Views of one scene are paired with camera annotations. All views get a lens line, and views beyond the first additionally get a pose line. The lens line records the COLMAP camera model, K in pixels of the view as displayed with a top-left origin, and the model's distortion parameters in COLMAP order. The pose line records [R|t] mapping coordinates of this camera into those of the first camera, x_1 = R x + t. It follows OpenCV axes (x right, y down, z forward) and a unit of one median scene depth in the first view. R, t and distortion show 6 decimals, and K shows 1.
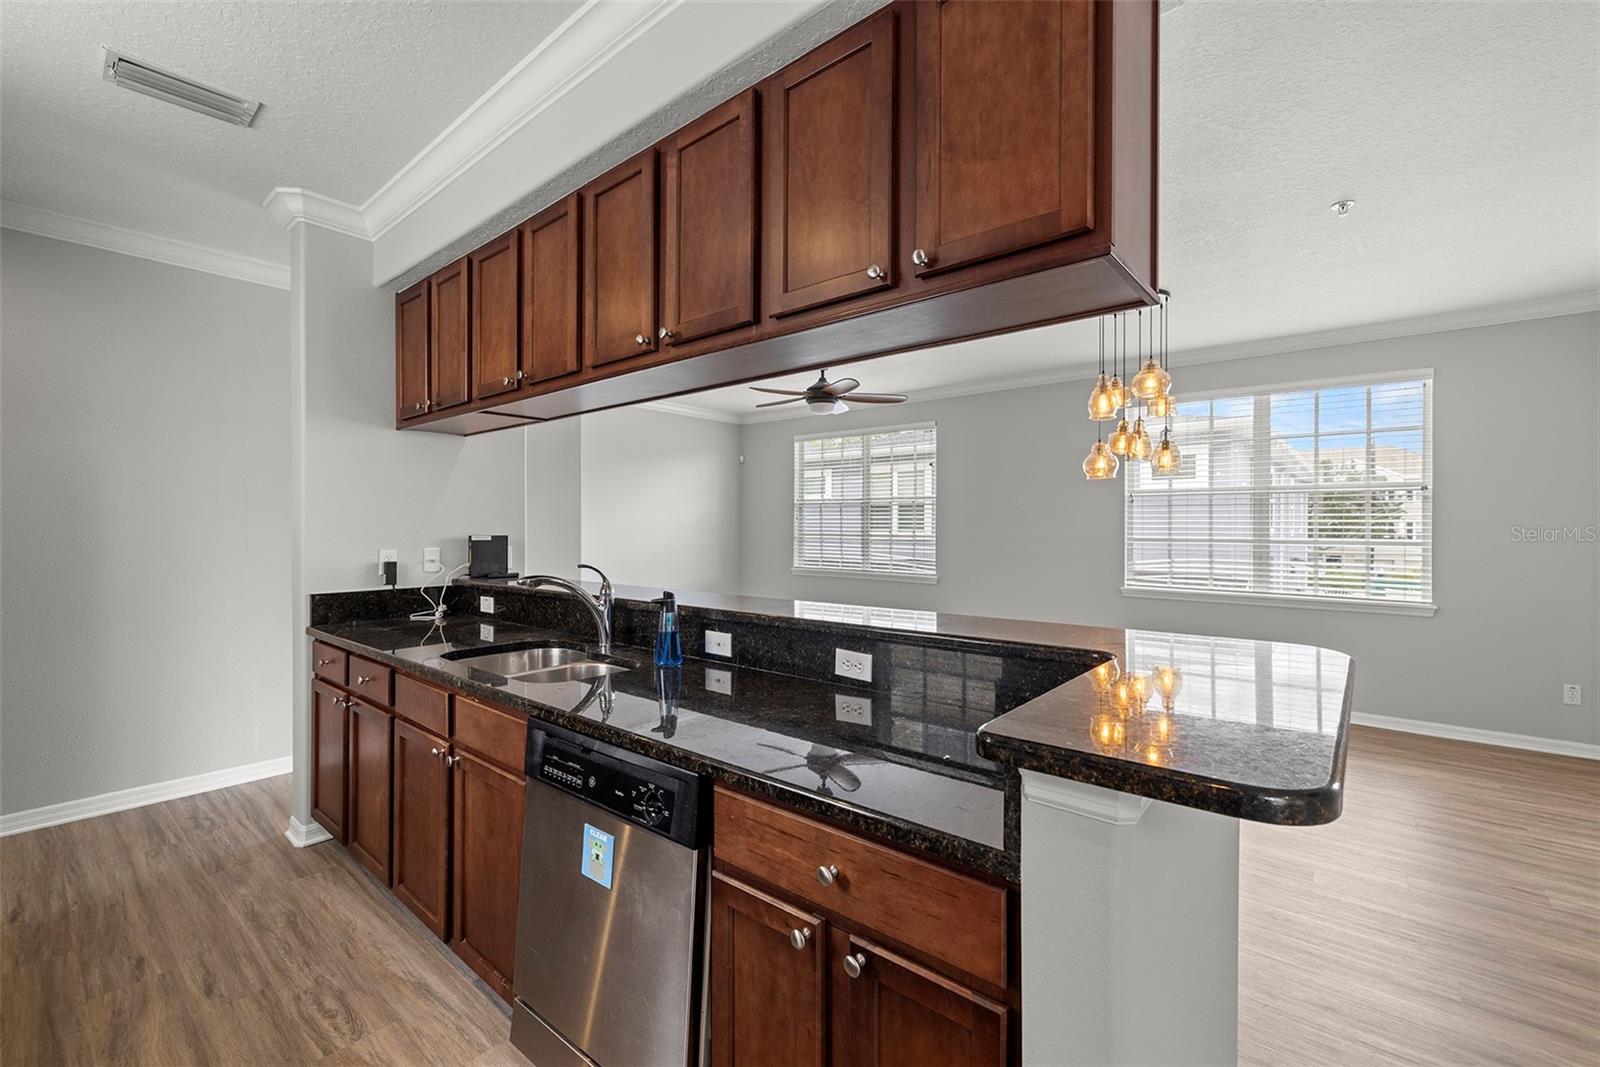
lens RADIAL K [[675.7, 0, 787.1], [0, 675.7, 526.7], [0, 0, 1]] dist [-0.000542, 0.000005]
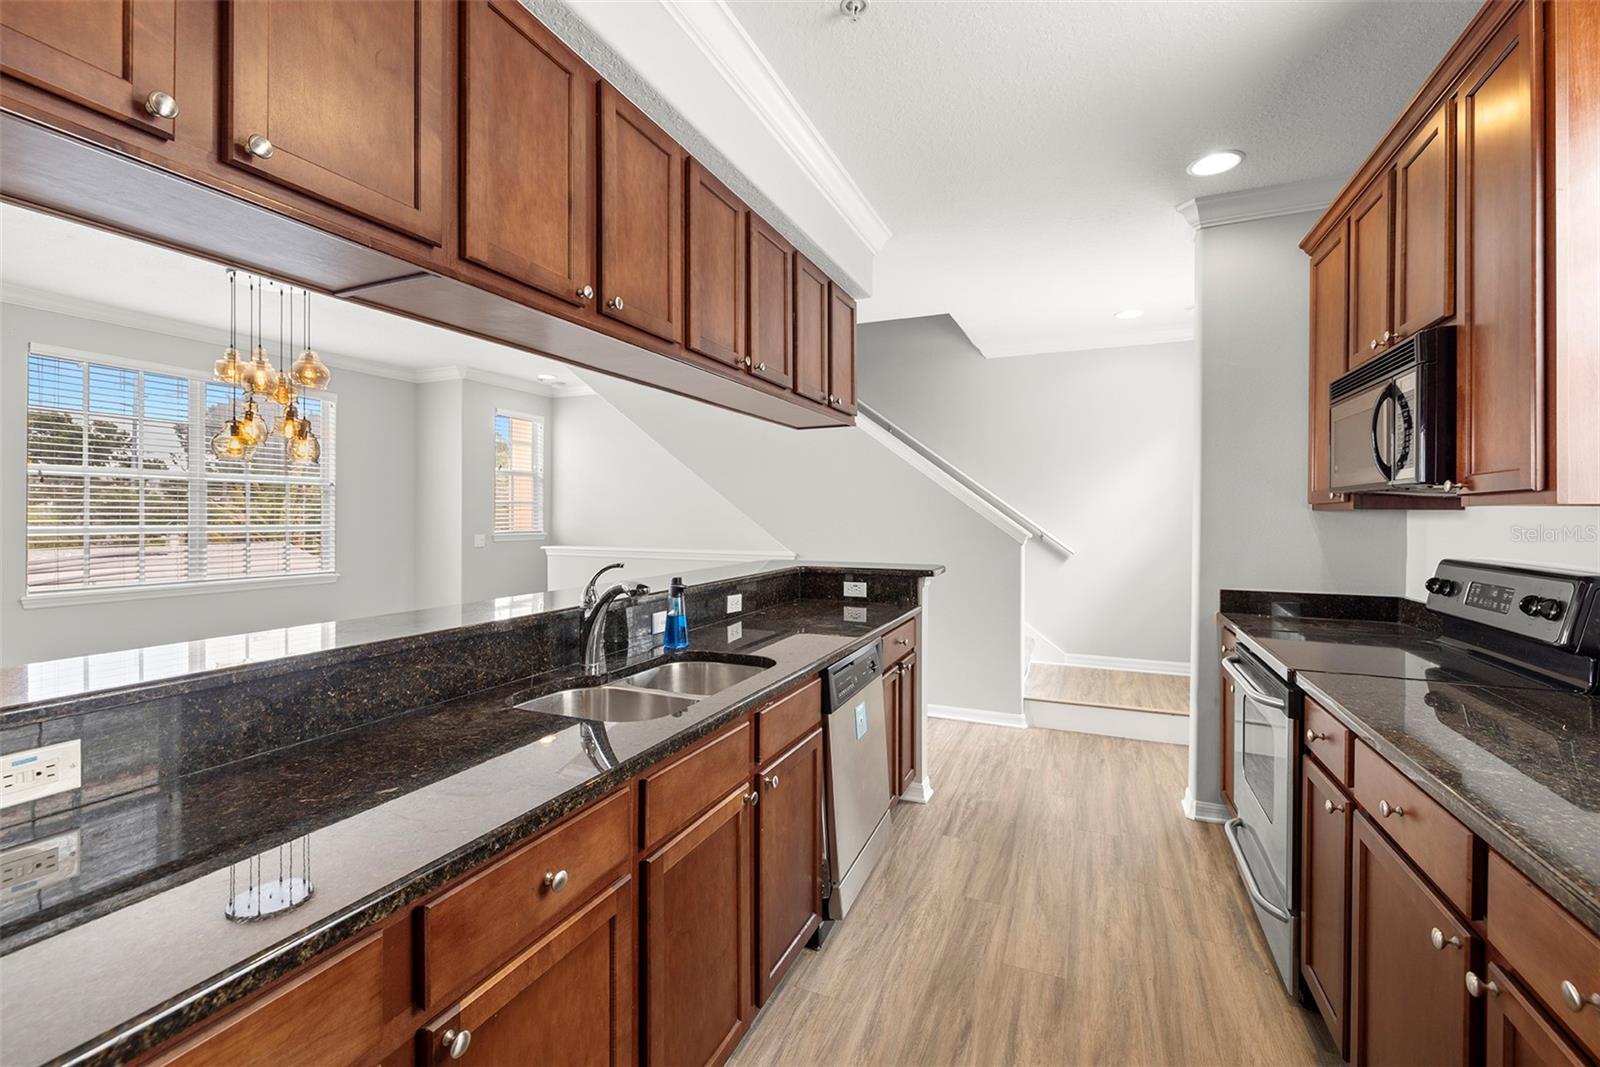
lens RADIAL K [[675.7, 0, 801.6], [0, 675.7, 517.9], [0, 0, 1]] dist [-0.000542, 0.000005]
pose [[-0.295613, -0.005836, 0.955290, -0.765974], [-0.000187, 0.999982, 0.006052, -0.002487], [-0.955308, 0.001611, -0.295609, 0.694003]]
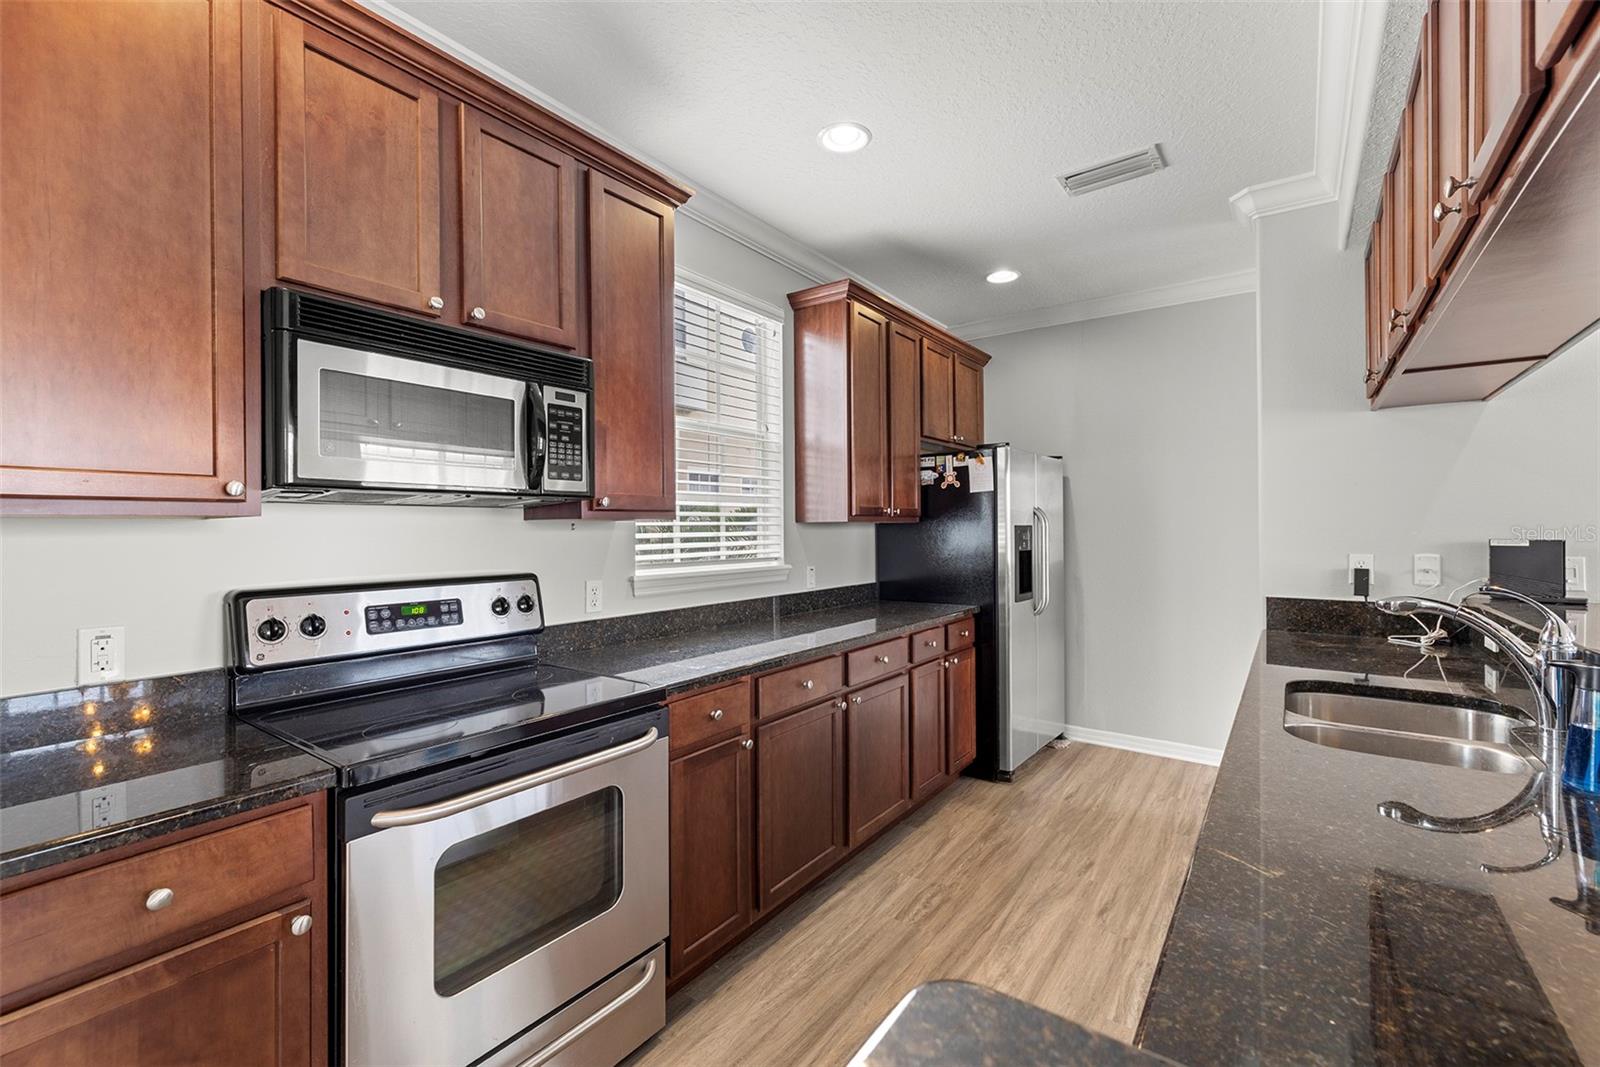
lens RADIAL K [[675.7, 0, 796.7], [0, 675.7, 527.1], [0, 0, 1]] dist [-0.000542, 0.000005]
pose [[0.084011, -0.001862, -0.996463, 0.186449], [0.002743, 0.999995, -0.001637, -0.000461], [0.996461, -0.002595, 0.084016, 0.220312]]
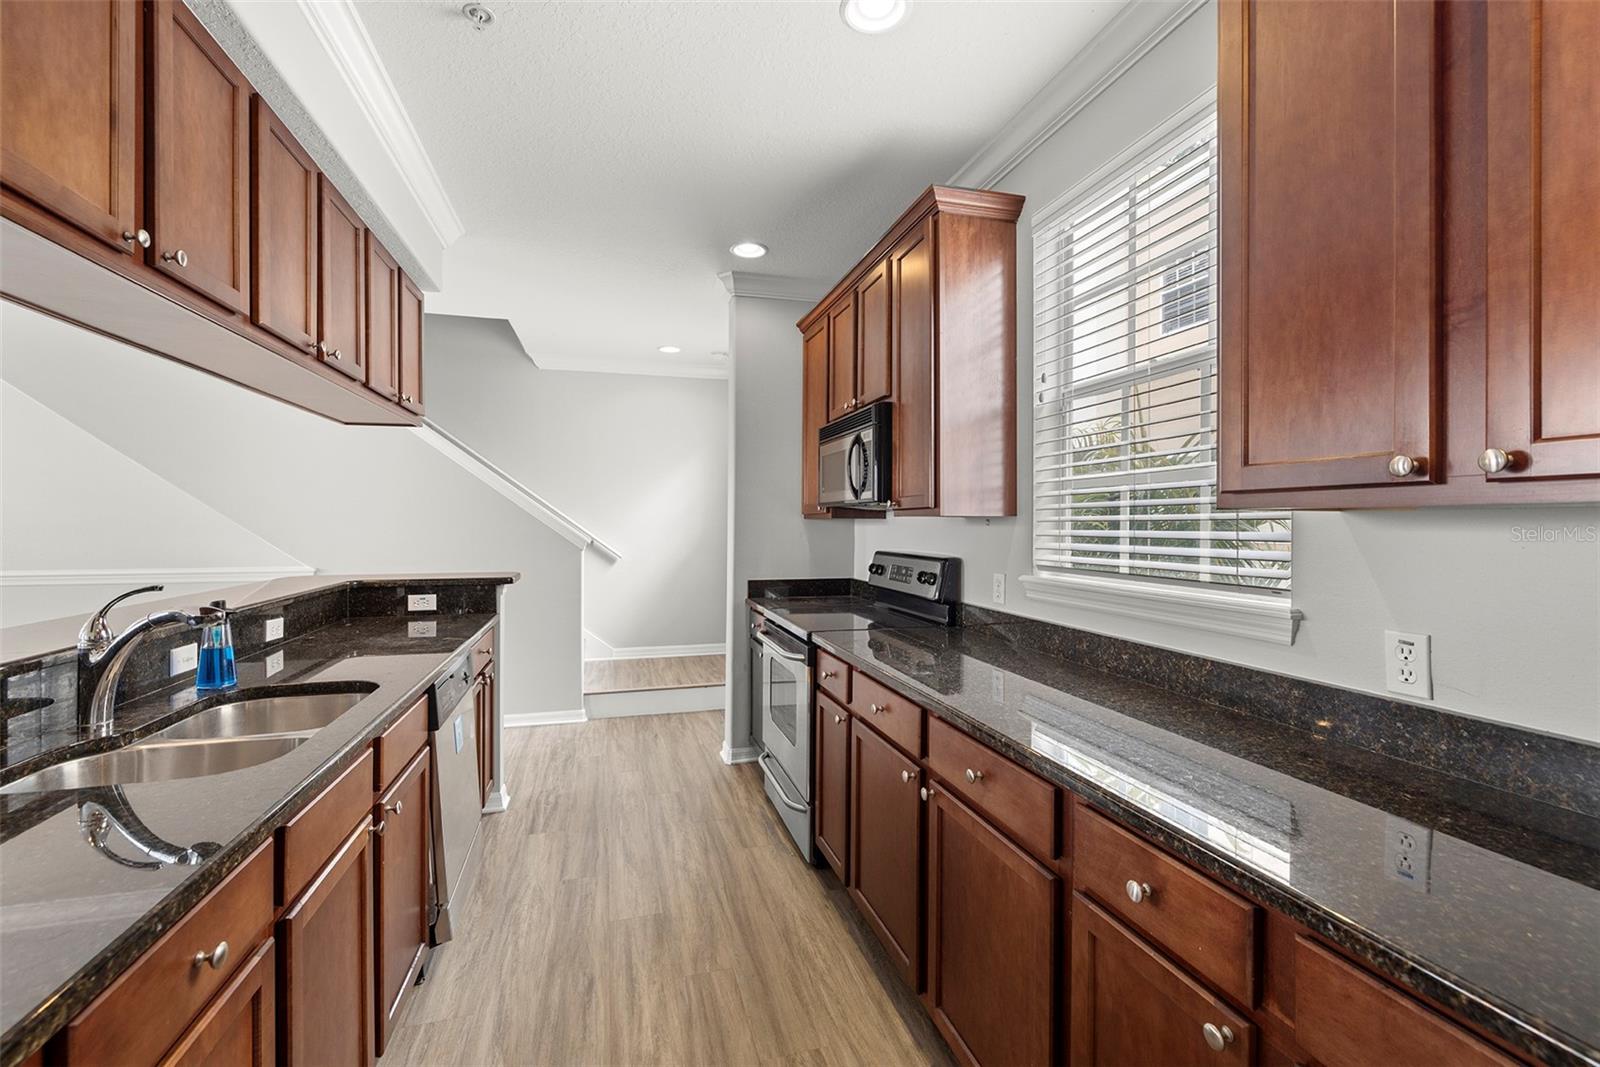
lens RADIAL K [[675.7, 0, 786.8], [0, 675.7, 526.3], [0, 0, 1]] dist [-0.000542, 0.000005]
pose [[-0.832204, -0.005116, 0.554446, -0.767685], [-0.000420, 0.999963, 0.008595, -0.003818], [-0.554470, 0.006920, -0.832175, 0.822759]]
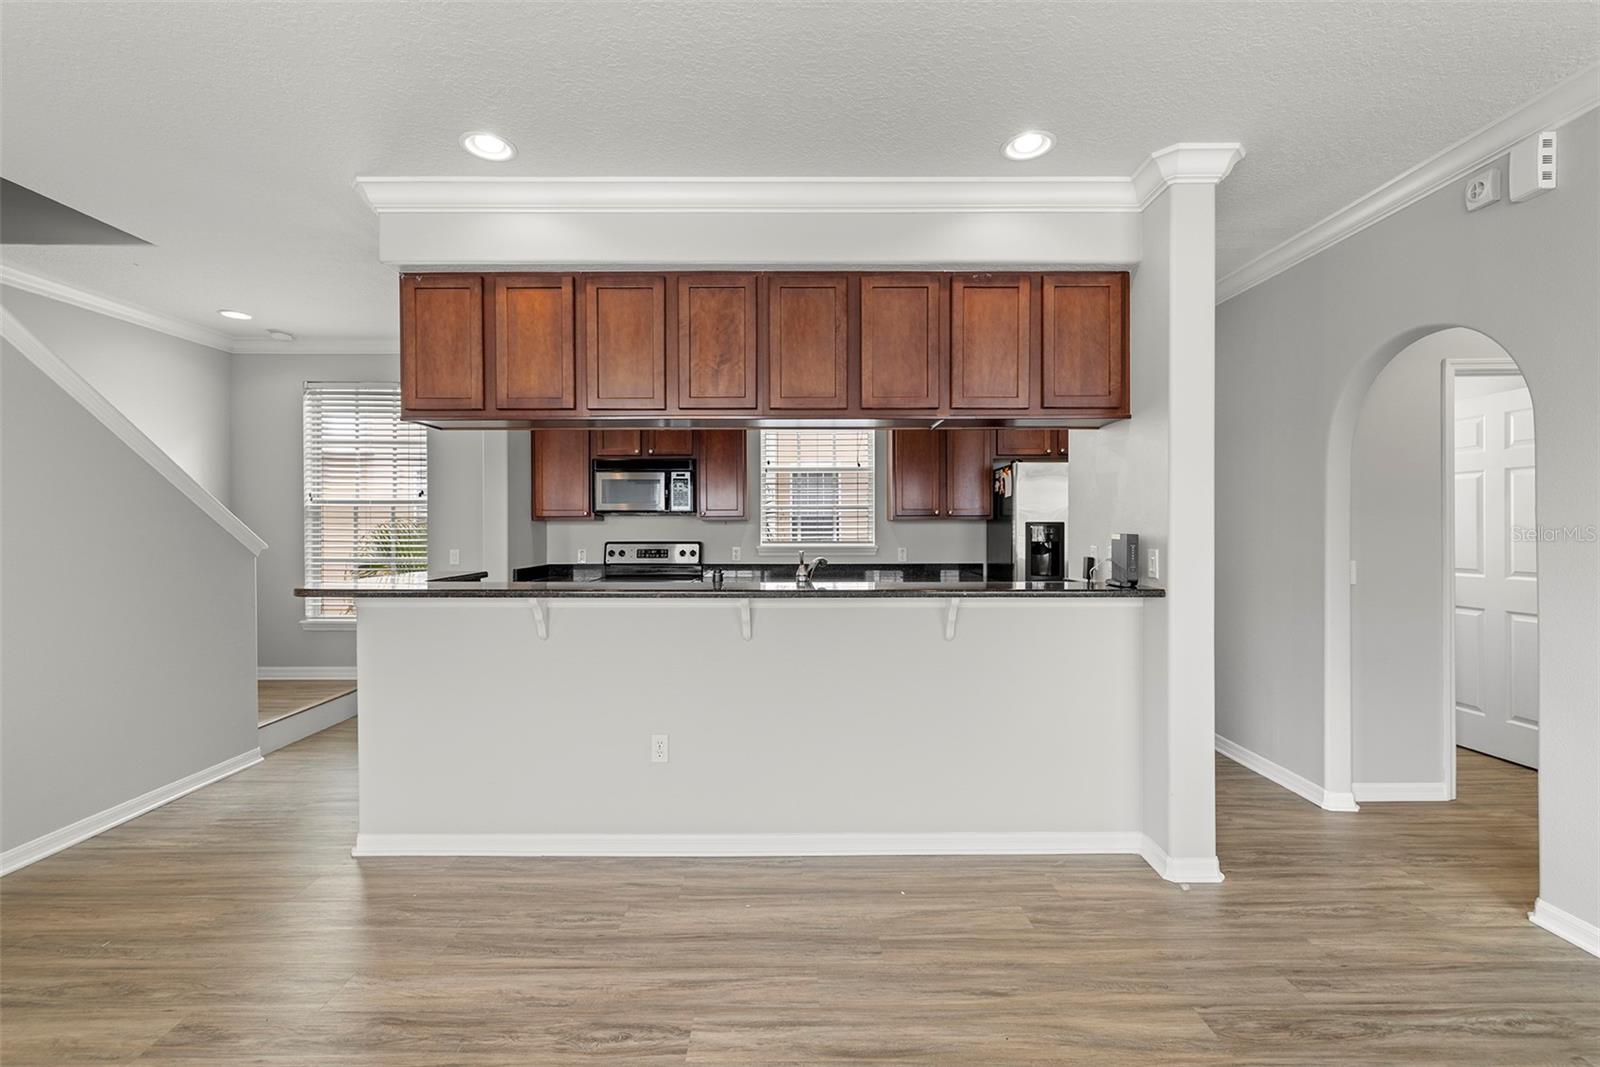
lens RADIAL K [[675.7, 0, 797.3], [0, 675.7, 532.4], [0, 0, 1]] dist [-0.000542, 0.000005]
pose [[-0.750719, 0.006572, -0.660588, 0.415564], [-0.000629, 0.999943, 0.010662, 0.002107], [0.660621, 0.008420, -0.750673, 1.386371]]
